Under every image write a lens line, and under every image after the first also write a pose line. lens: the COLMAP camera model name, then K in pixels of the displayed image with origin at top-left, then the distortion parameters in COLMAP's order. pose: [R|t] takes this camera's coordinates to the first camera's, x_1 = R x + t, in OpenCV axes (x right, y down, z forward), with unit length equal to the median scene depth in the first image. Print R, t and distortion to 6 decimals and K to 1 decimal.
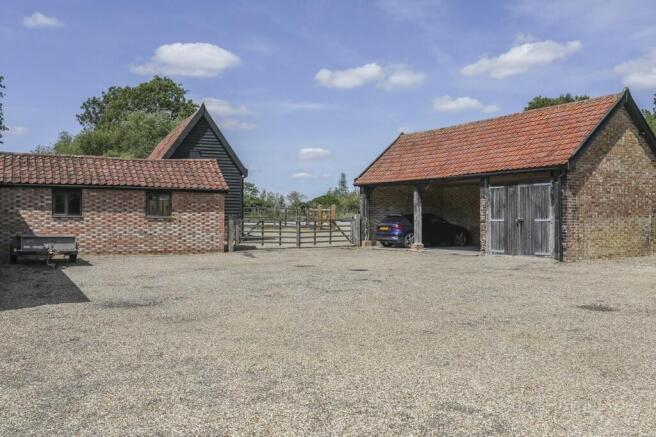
lens RADIAL K [[619.5, 0, 328.6], [0, 619.5, 219.0], [0, 0, 1]] dist [0.050018, 0.000000]
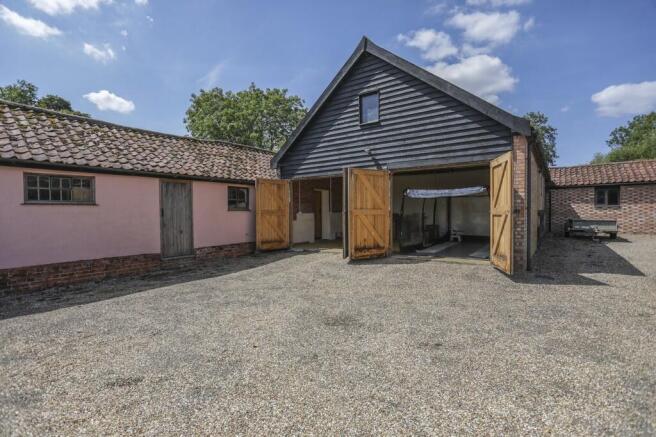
lens RADIAL K [[322.8, 0, 329.1], [0, 322.8, 217.8], [0, 0, 1]] dist [-0.002280, 0.000237]
pose [[0.465217, 0.006677, -0.885172, -0.065927], [0.012898, 0.999814, 0.014320, 0.003422], [0.885103, -0.018079, 0.465044, 0.102698]]
